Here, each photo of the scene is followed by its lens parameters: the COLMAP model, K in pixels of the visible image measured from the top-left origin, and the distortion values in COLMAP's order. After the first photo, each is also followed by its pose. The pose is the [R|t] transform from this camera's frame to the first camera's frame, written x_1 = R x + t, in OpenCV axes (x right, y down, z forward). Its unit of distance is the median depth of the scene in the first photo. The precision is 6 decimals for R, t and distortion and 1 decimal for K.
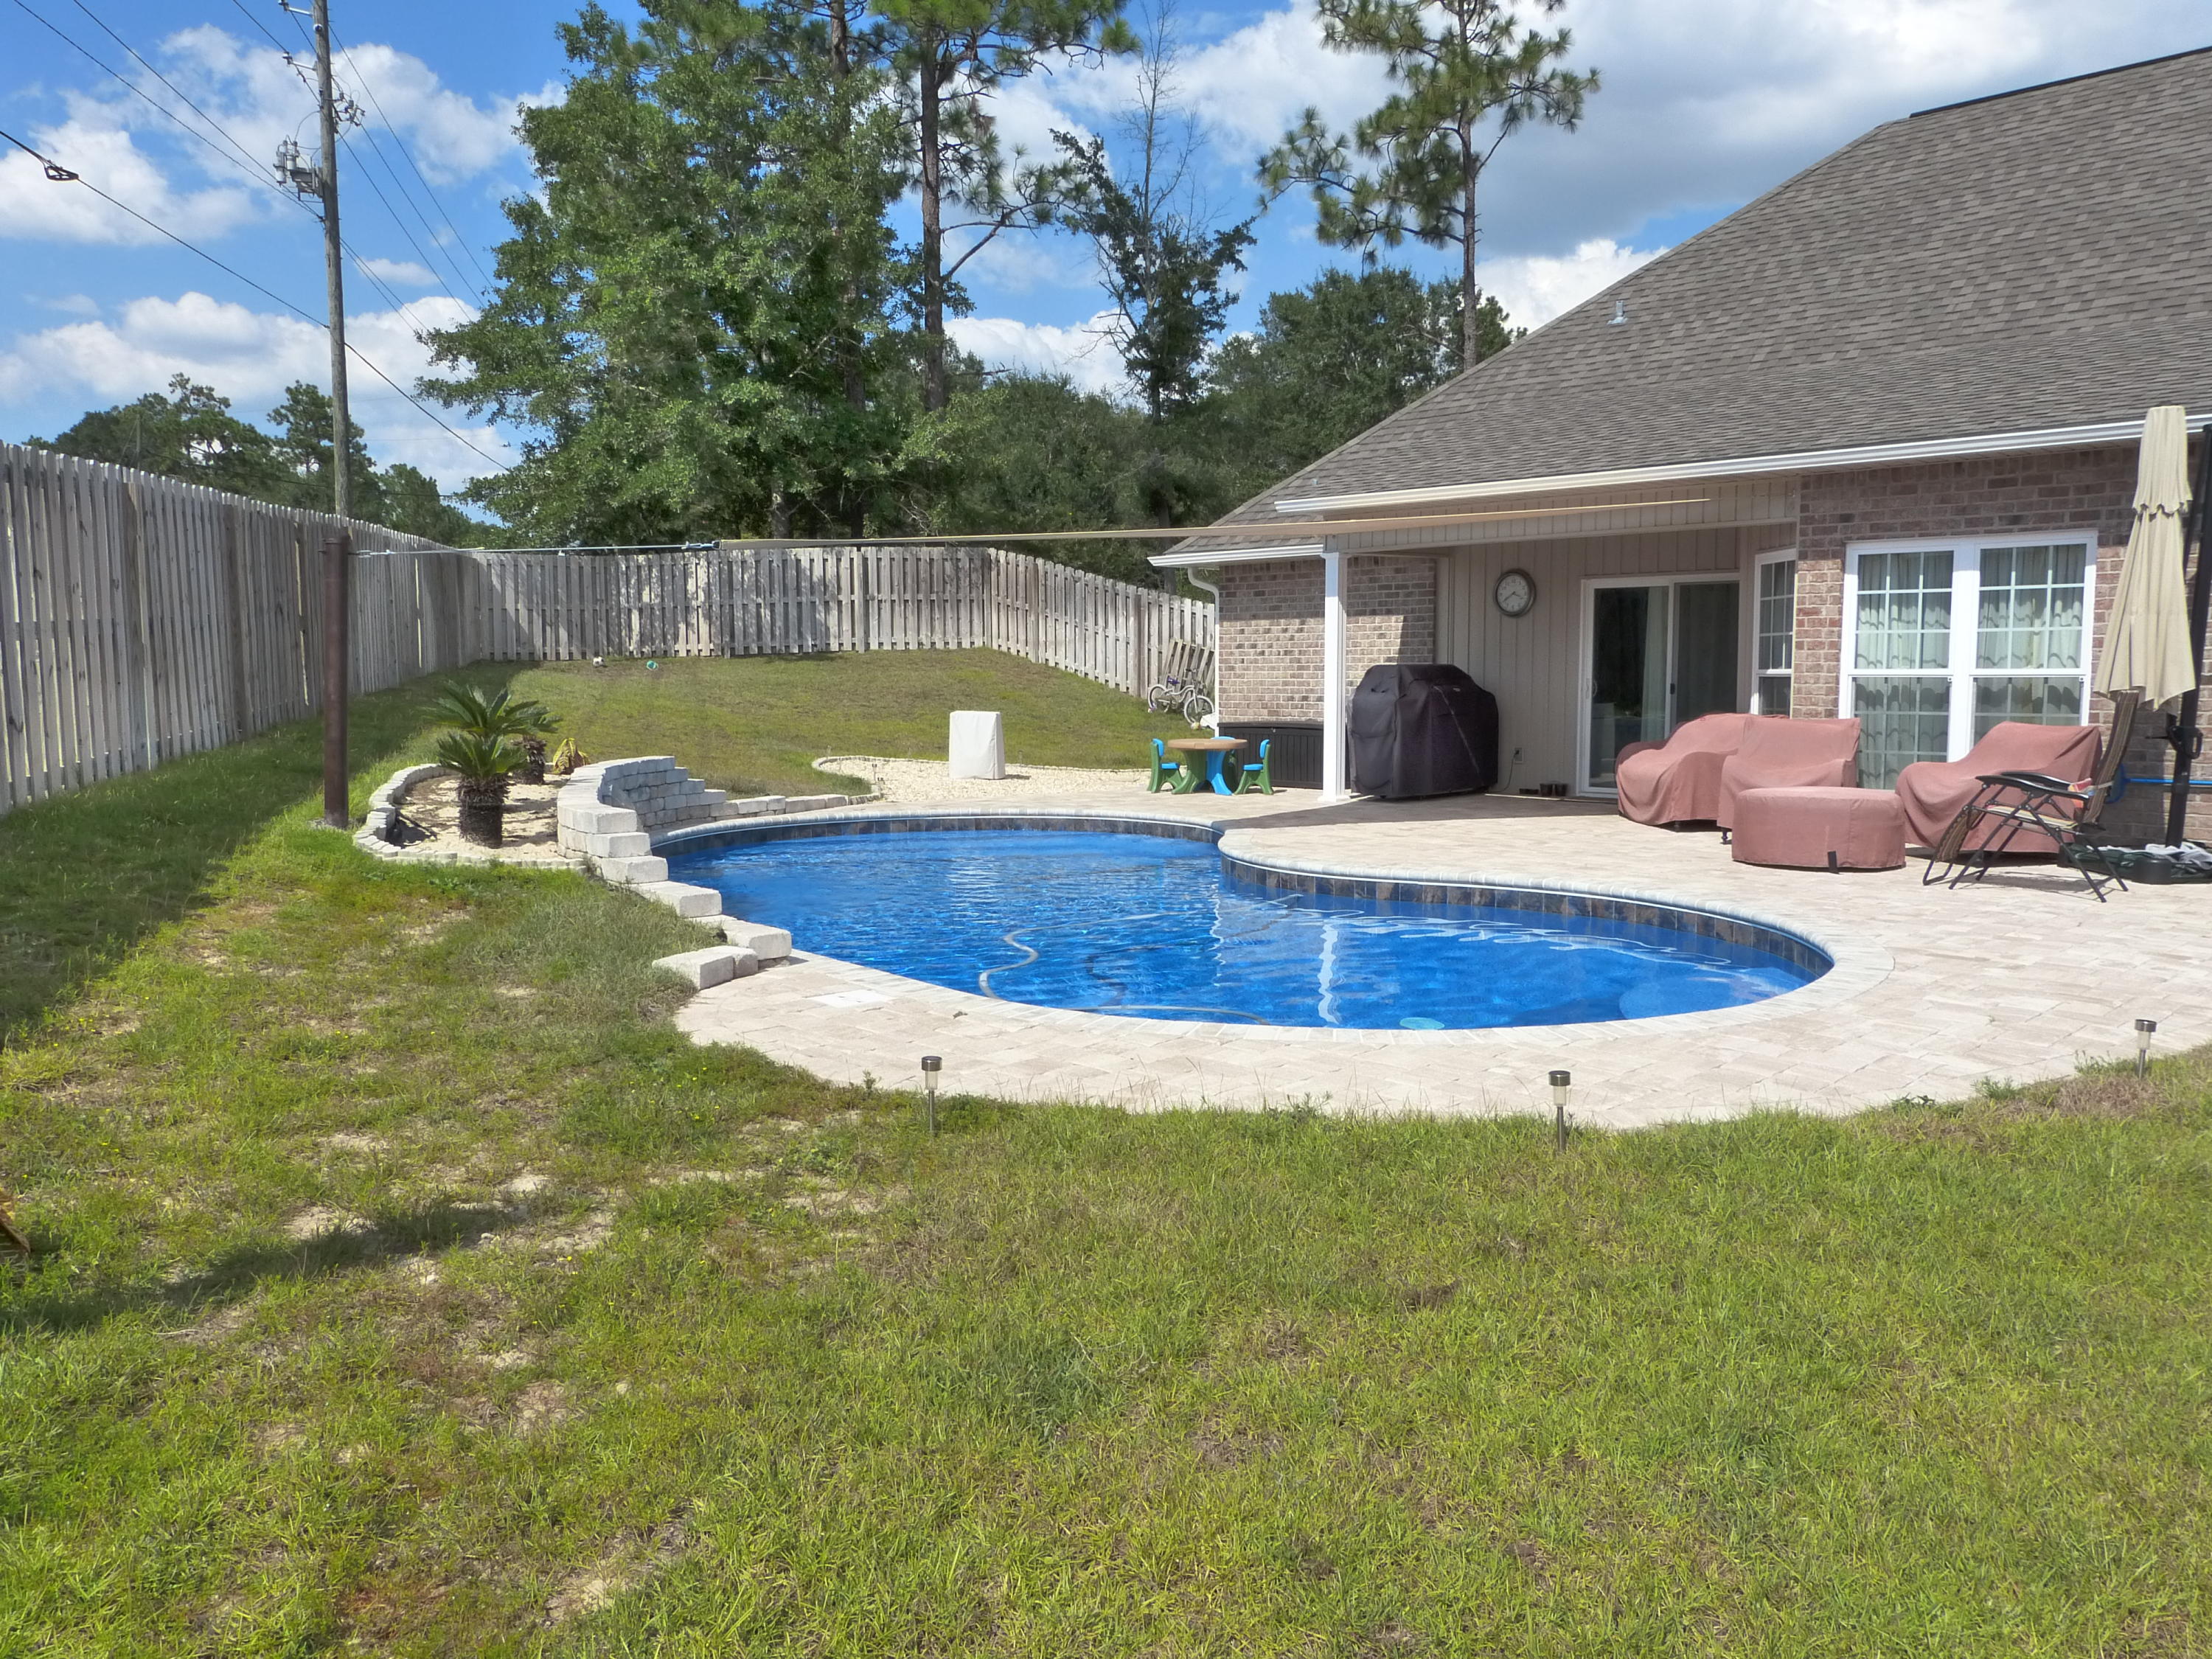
lens RADIAL K [[1642.4, 0, 1106.0], [0, 1642.4, 829.5], [0, 0, 1]] dist [-0.041478, 0.045857]
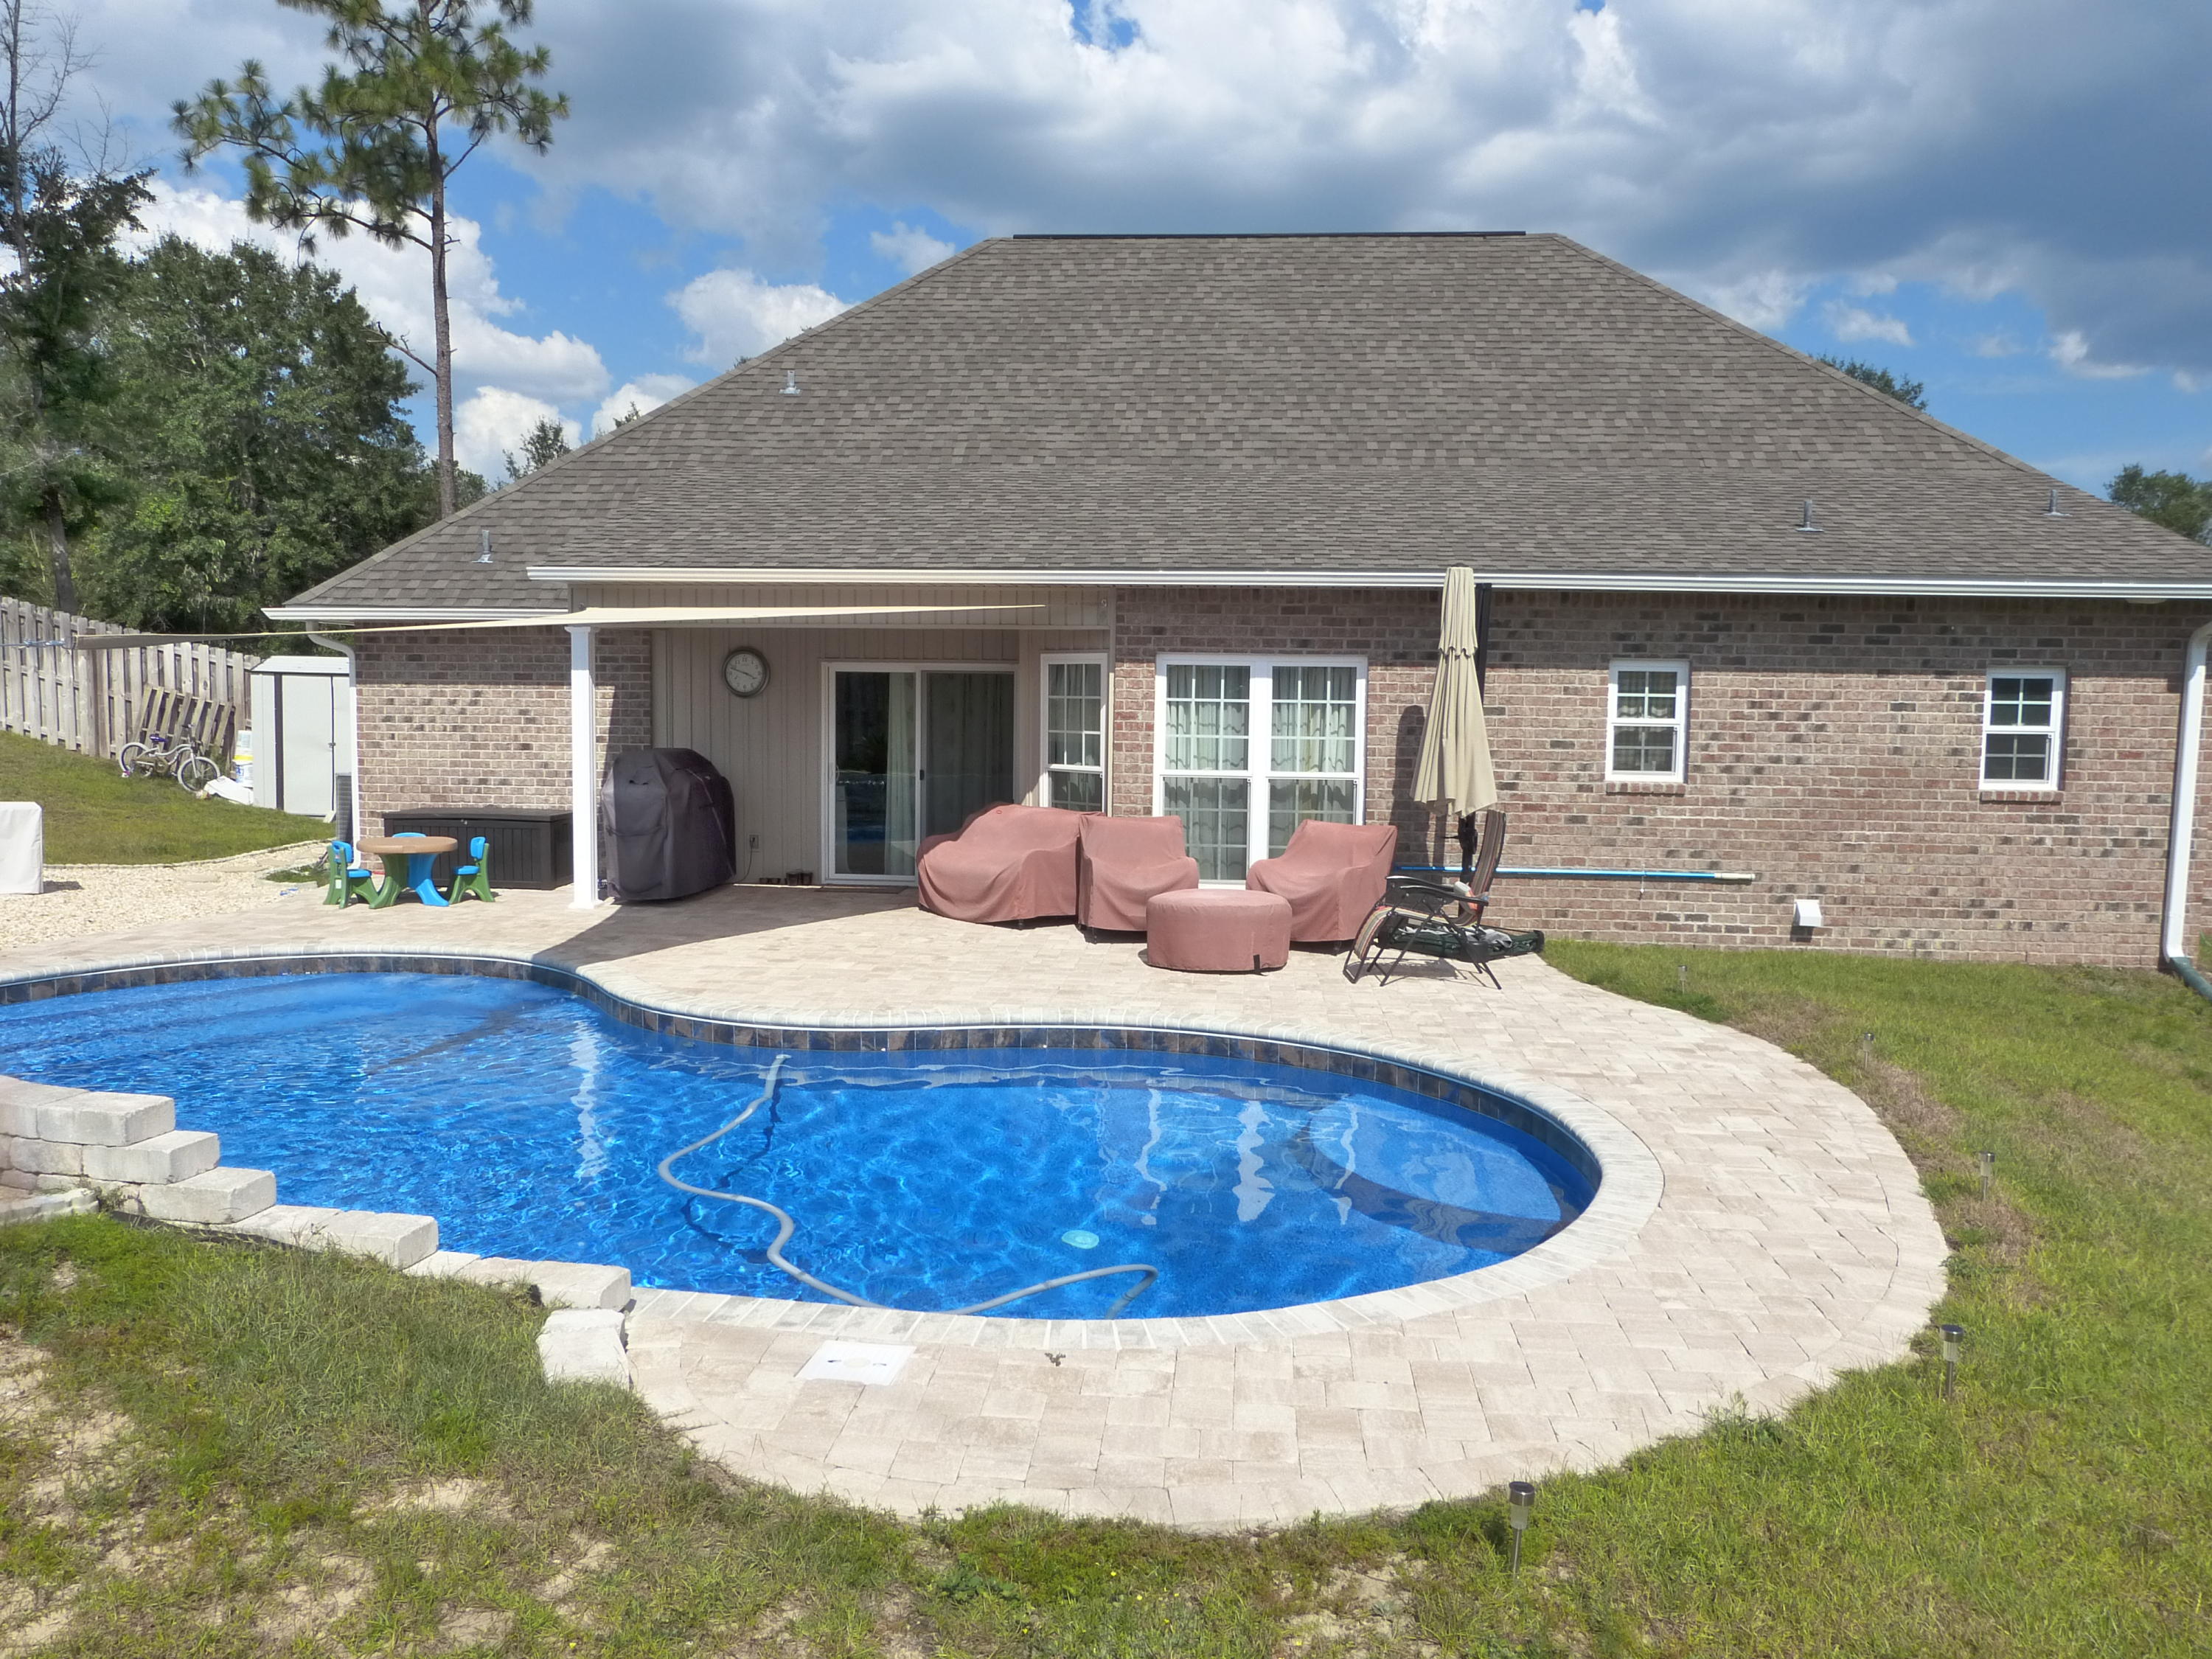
lens RADIAL K [[1642.4, 0, 1106.0], [0, 1642.4, 829.5], [0, 0, 1]] dist [-0.041478, 0.045857]
pose [[0.767493, -0.038640, 0.639891, -0.196816], [0.045396, 0.998952, 0.005874, -0.049050], [-0.639448, 0.024540, 0.768443, 0.139269]]
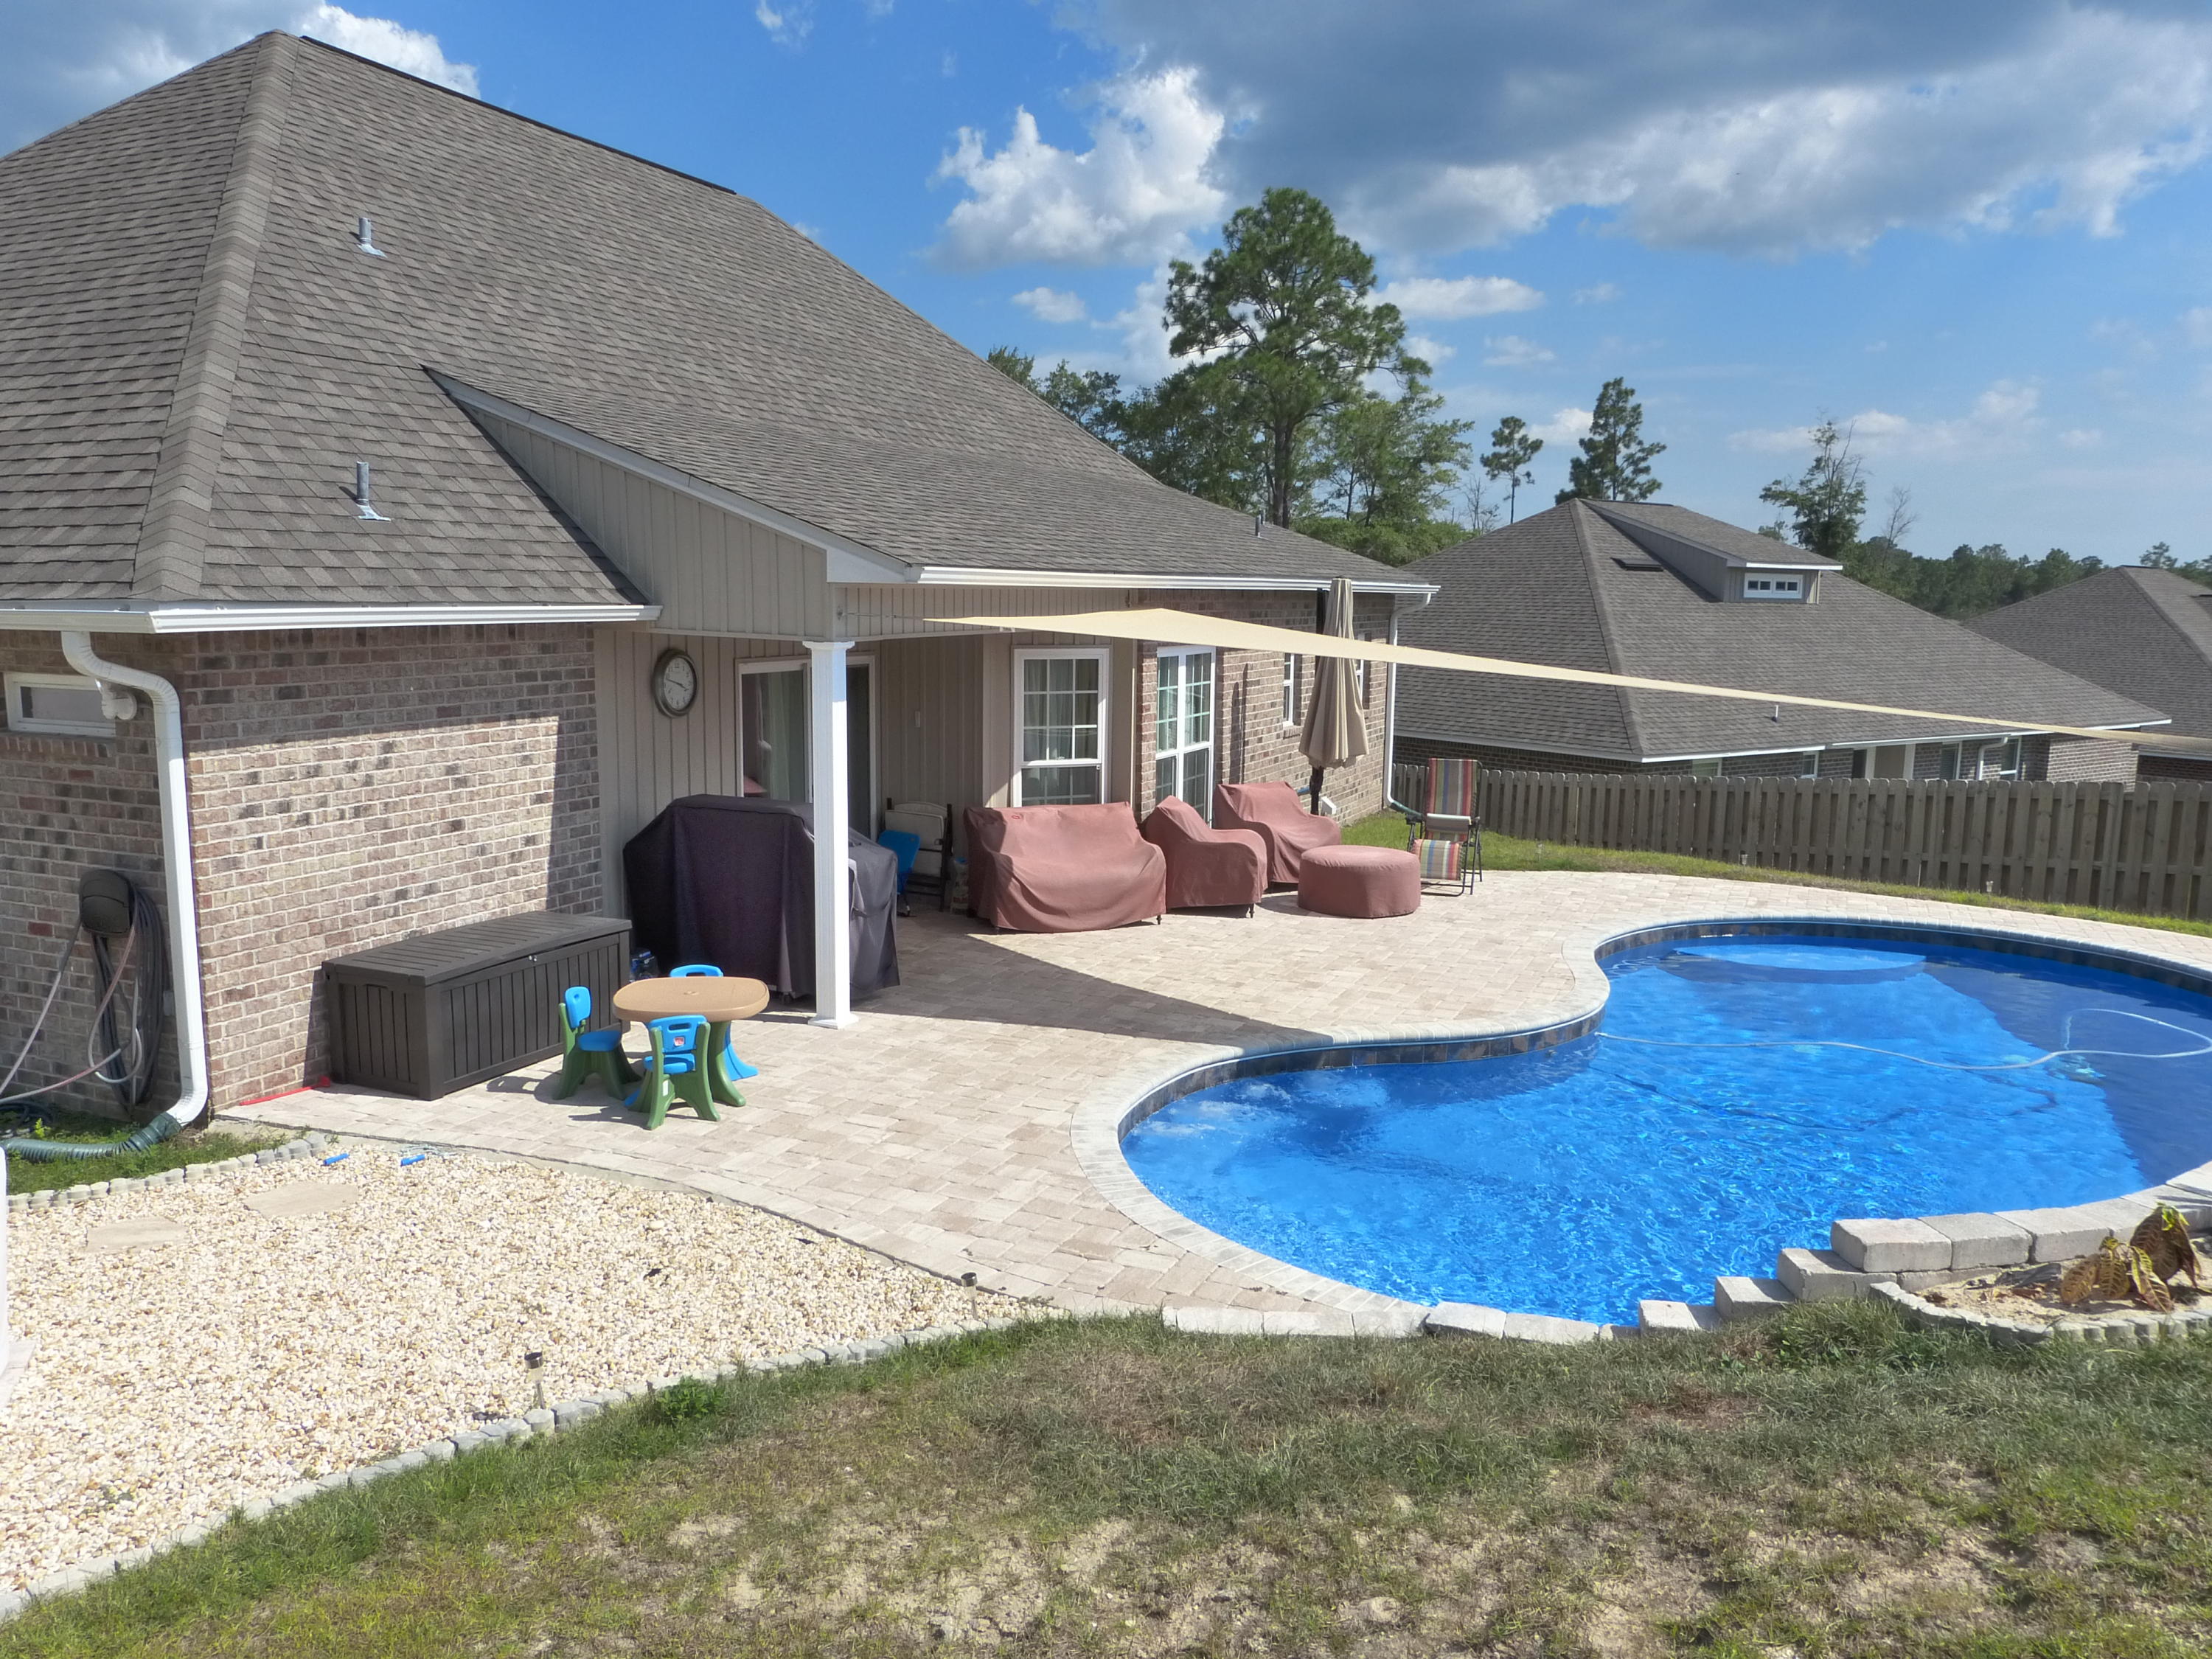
lens RADIAL K [[1642.4, 0, 1106.0], [0, 1642.4, 829.5], [0, 0, 1]] dist [-0.041478, 0.045857]
pose [[-0.348412, -0.135435, 0.927506, -0.464278], [0.080224, 0.981567, 0.173465, -0.186942], [-0.933902, 0.134846, -0.331124, 1.054683]]
